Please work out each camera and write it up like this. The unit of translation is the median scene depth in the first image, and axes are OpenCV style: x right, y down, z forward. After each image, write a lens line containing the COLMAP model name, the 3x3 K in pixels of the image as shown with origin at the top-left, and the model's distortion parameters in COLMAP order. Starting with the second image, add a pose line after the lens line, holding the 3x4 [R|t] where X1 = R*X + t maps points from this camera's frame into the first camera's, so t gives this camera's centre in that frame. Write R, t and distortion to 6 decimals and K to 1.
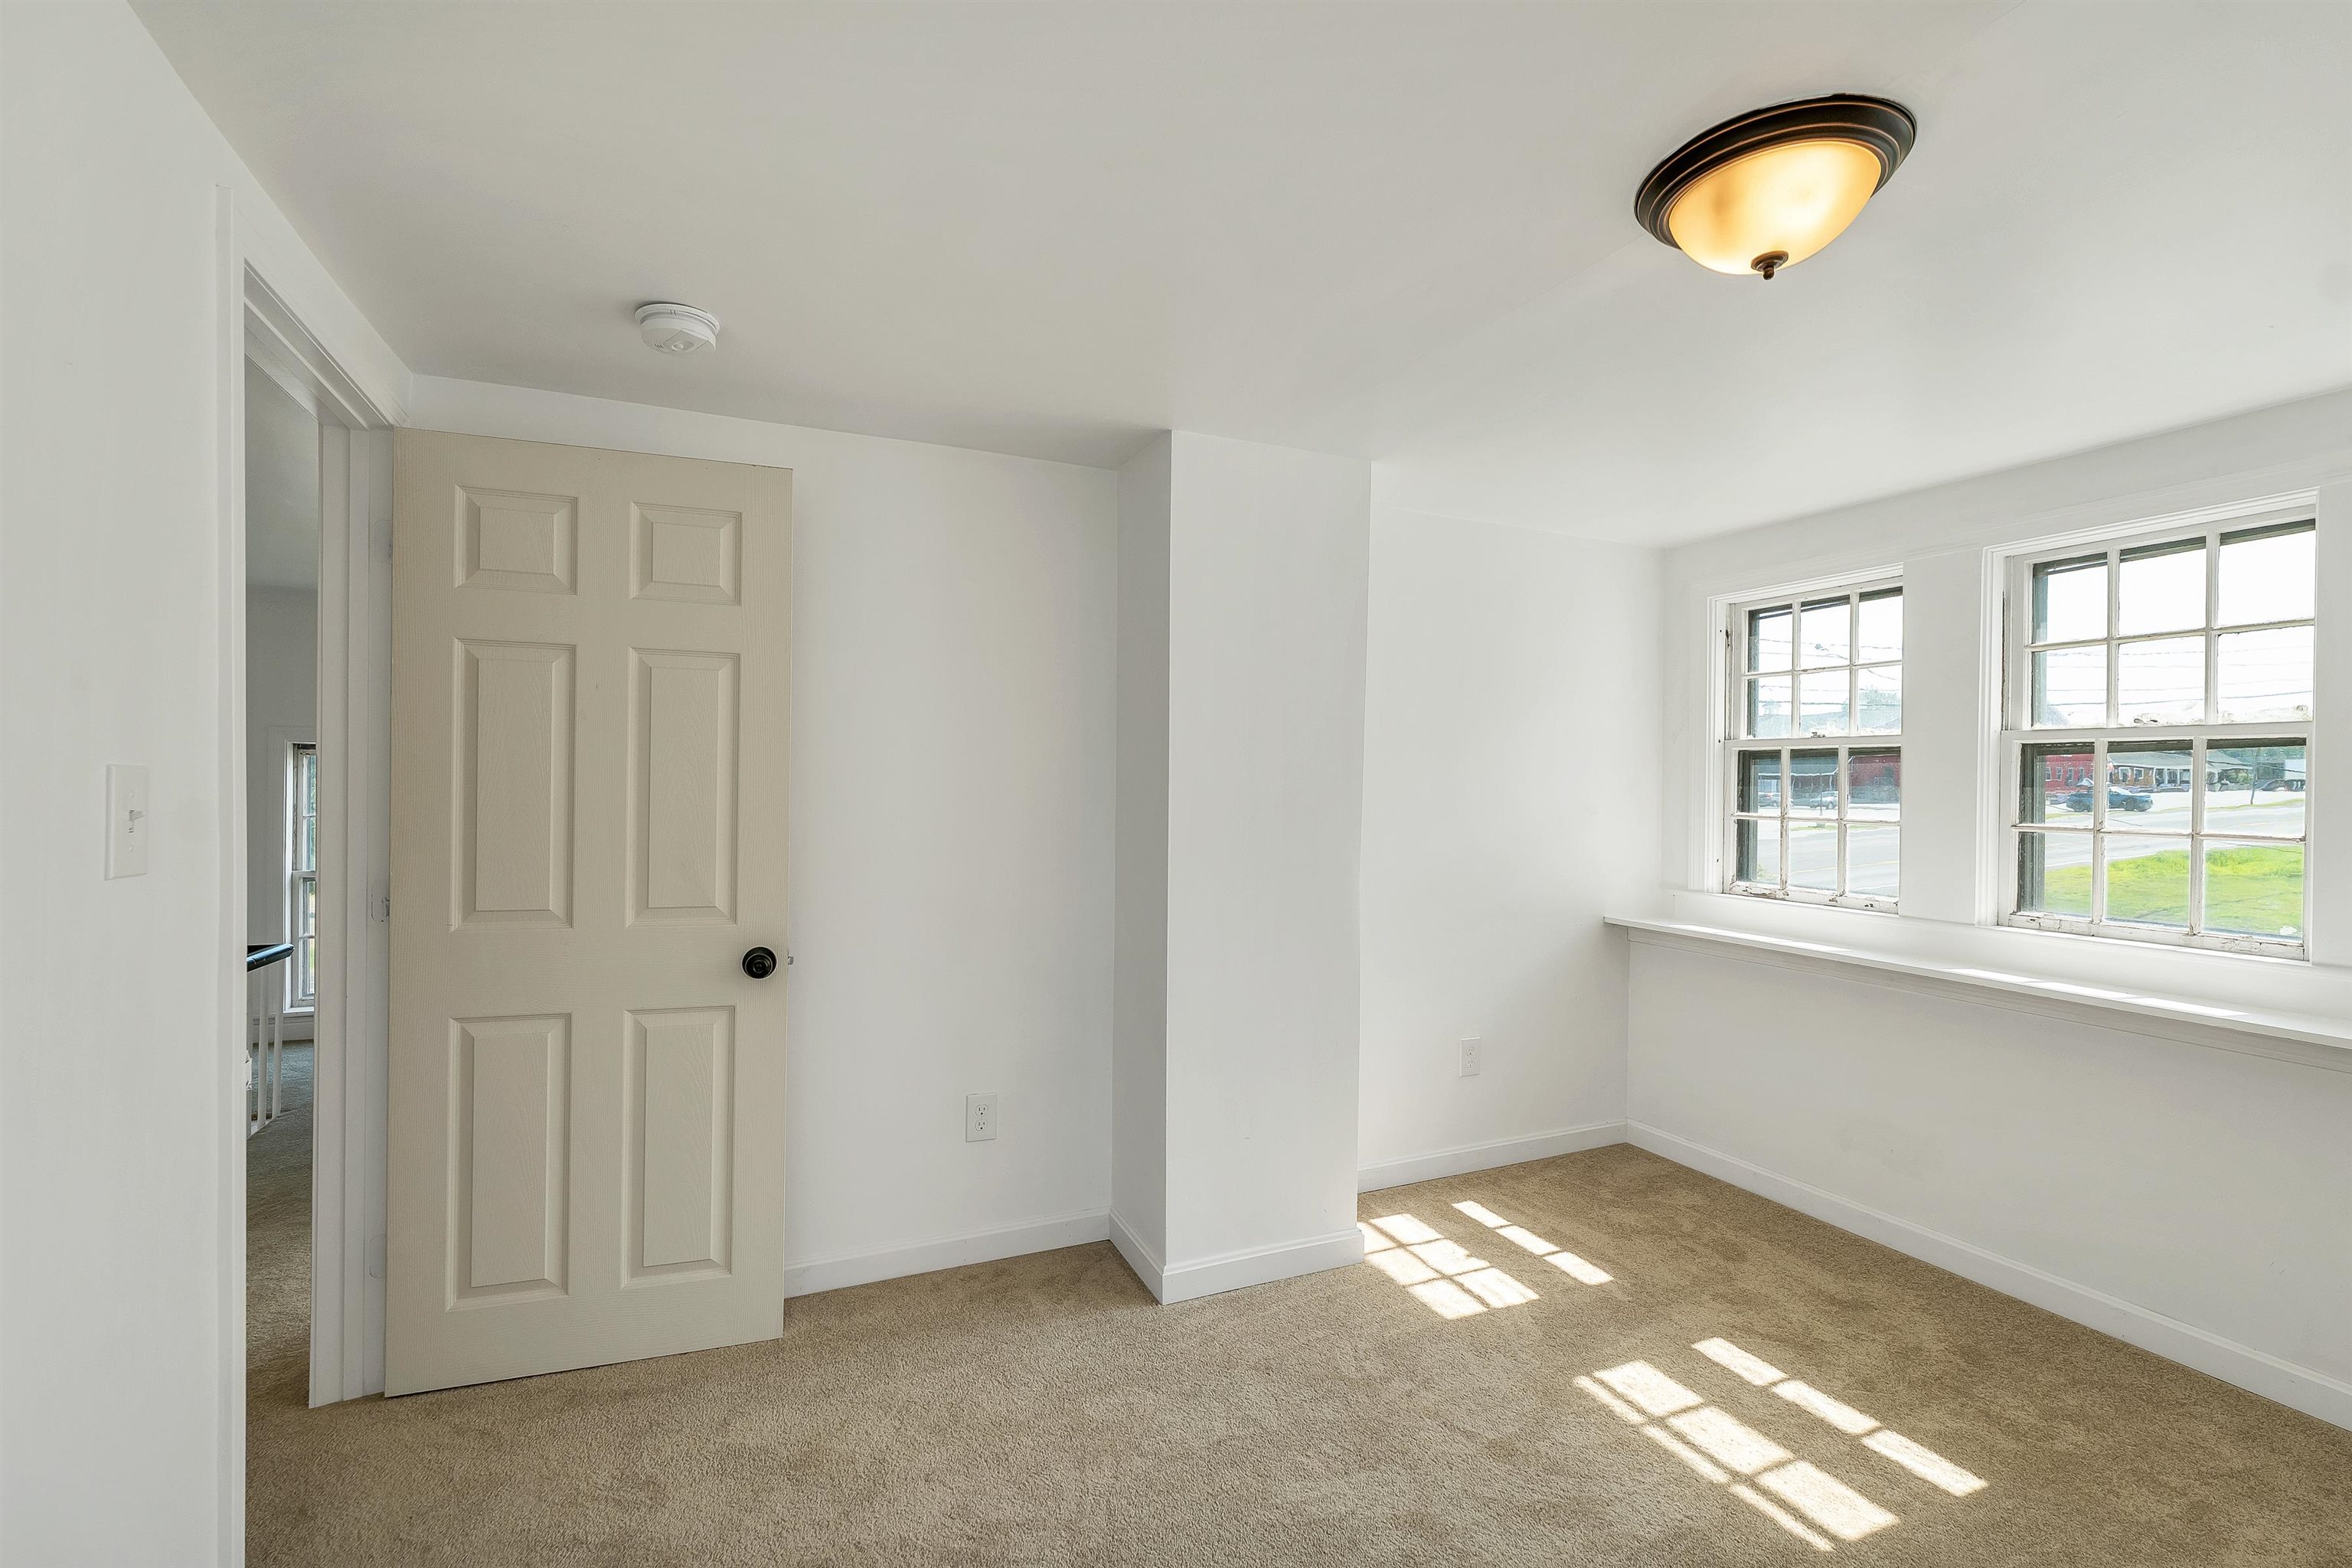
lens RADIAL K [[1028.6, 0, 1167.4], [0, 1028.6, 795.9], [0, 0, 1]] dist [-0.000889, -0.000069]
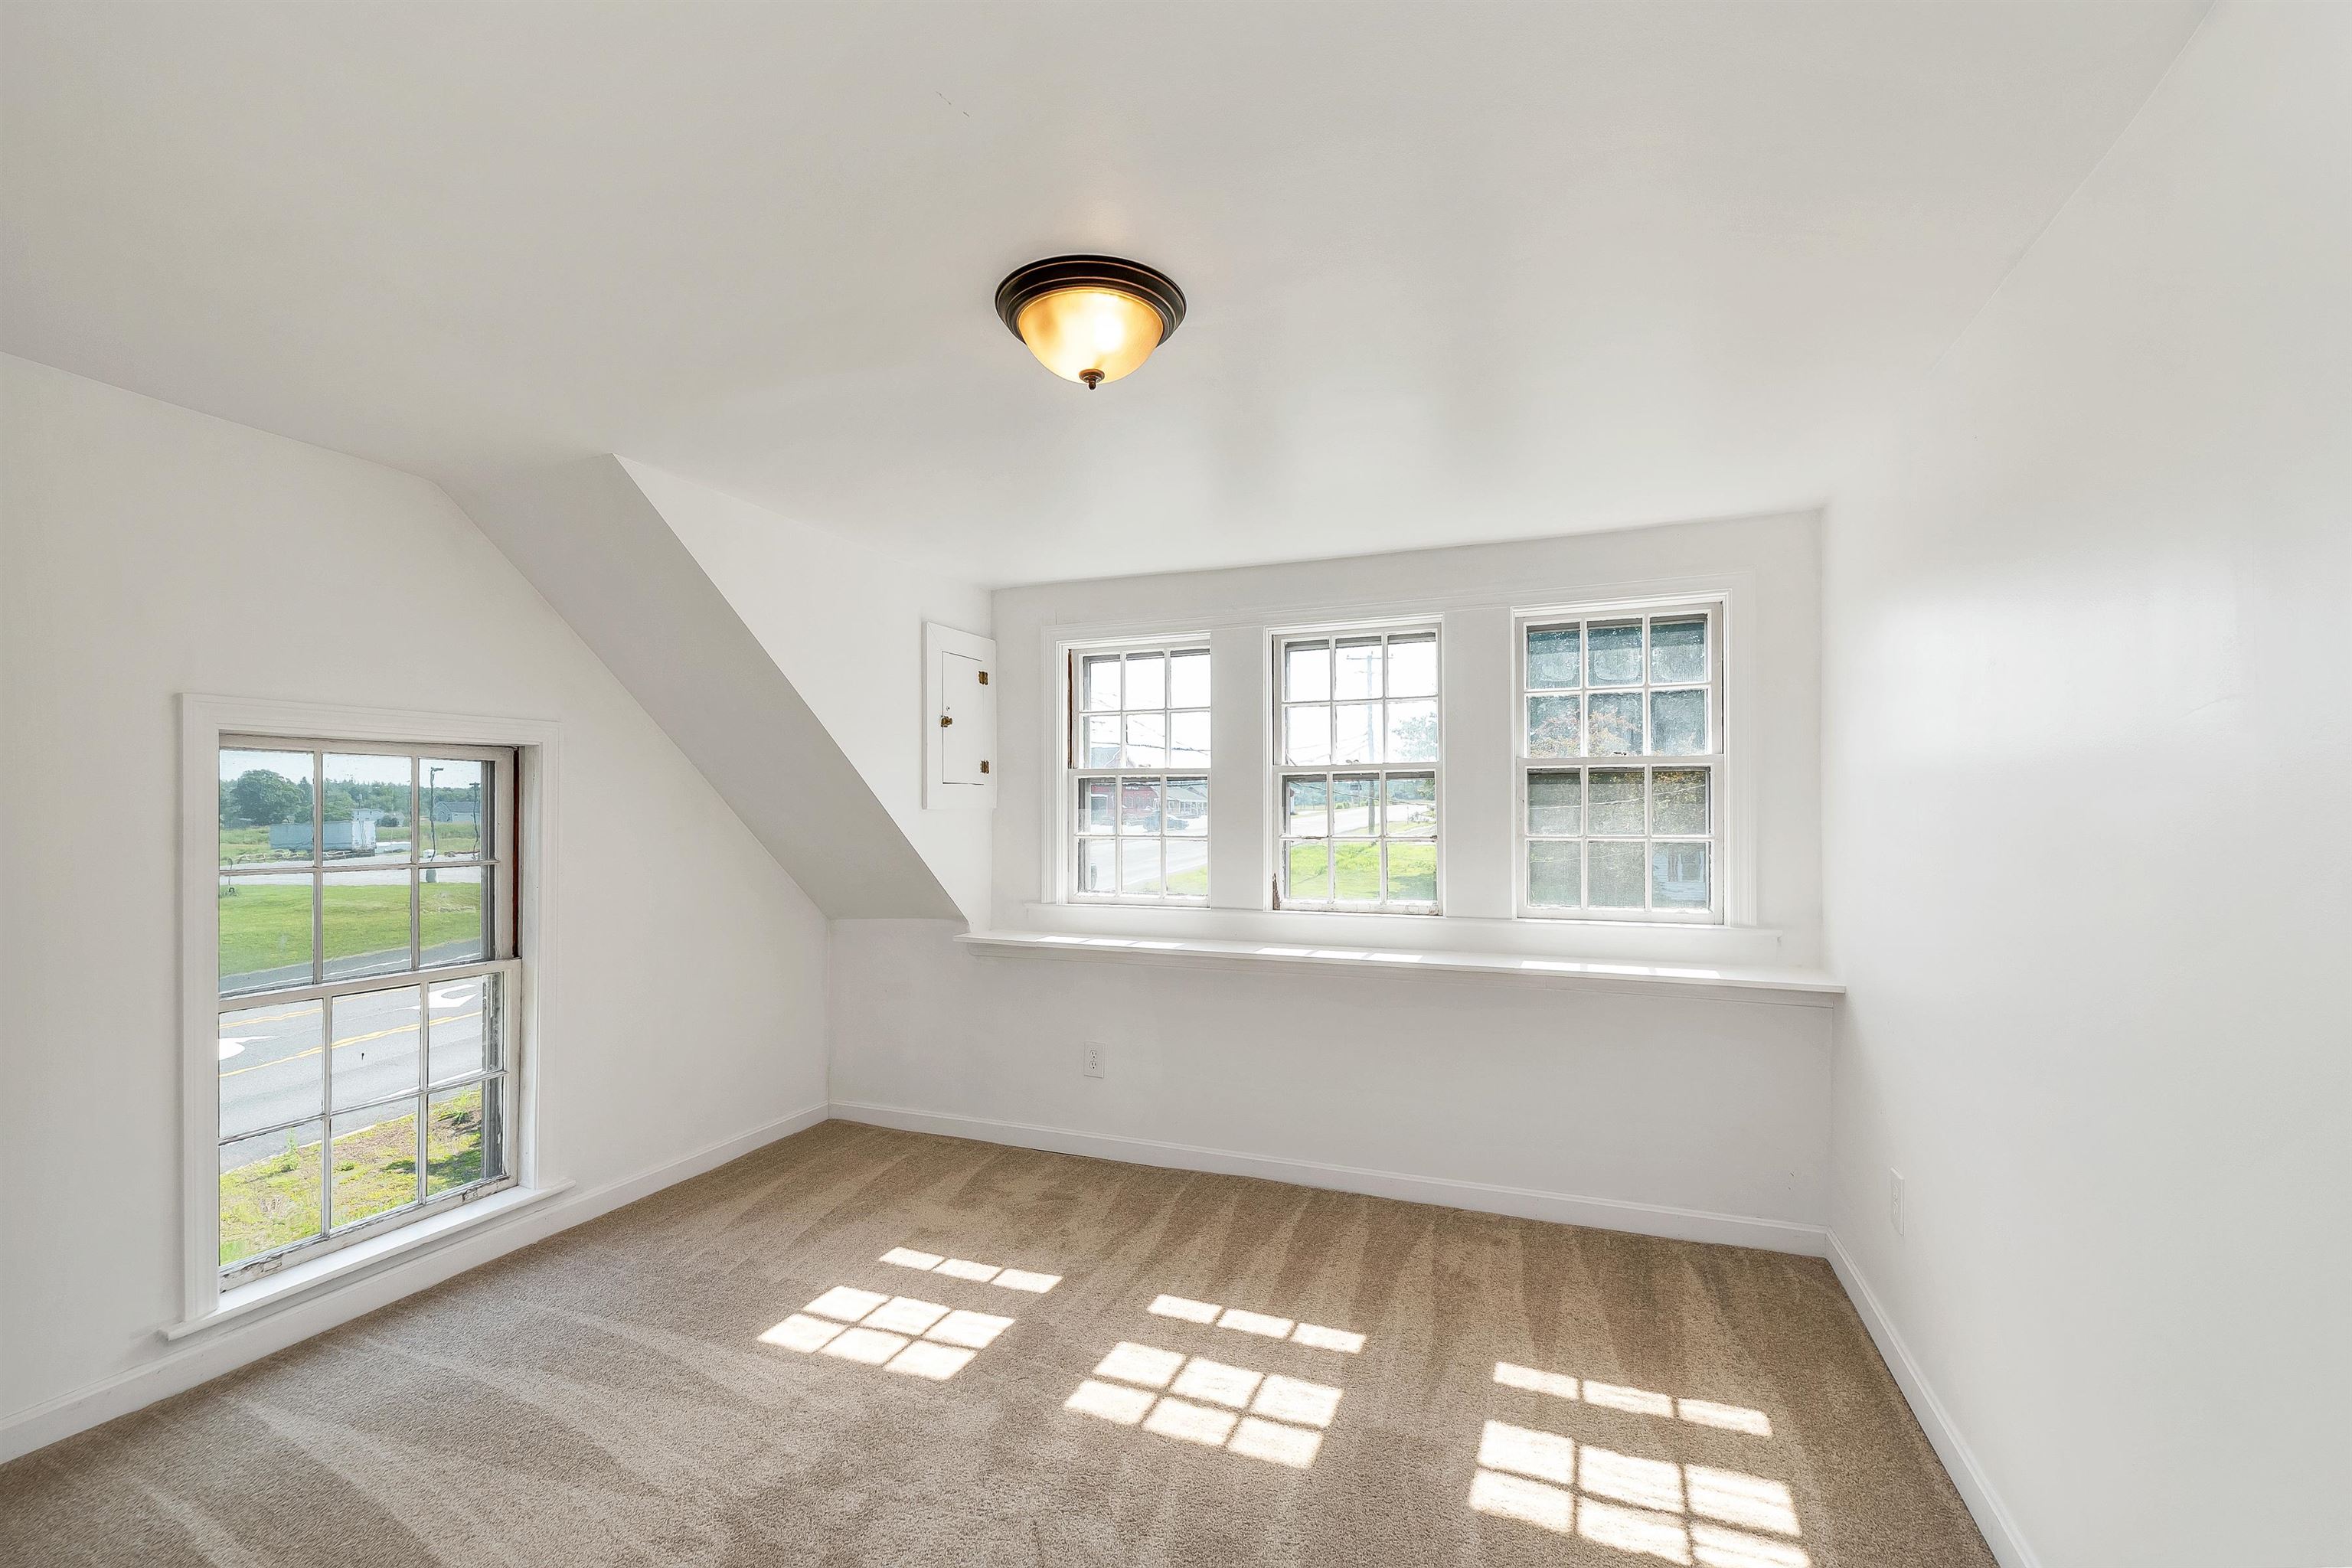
lens RADIAL K [[910.5, 0, 1177.3], [0, 910.5, 803.4], [0, 0, 1]] dist [-0.093011, 0.000169]
pose [[0.705491, -0.014671, 0.708567, -0.126560], [0.029026, 0.999545, -0.008204, -0.006589], [-0.708124, 0.026355, 0.705596, 0.270548]]
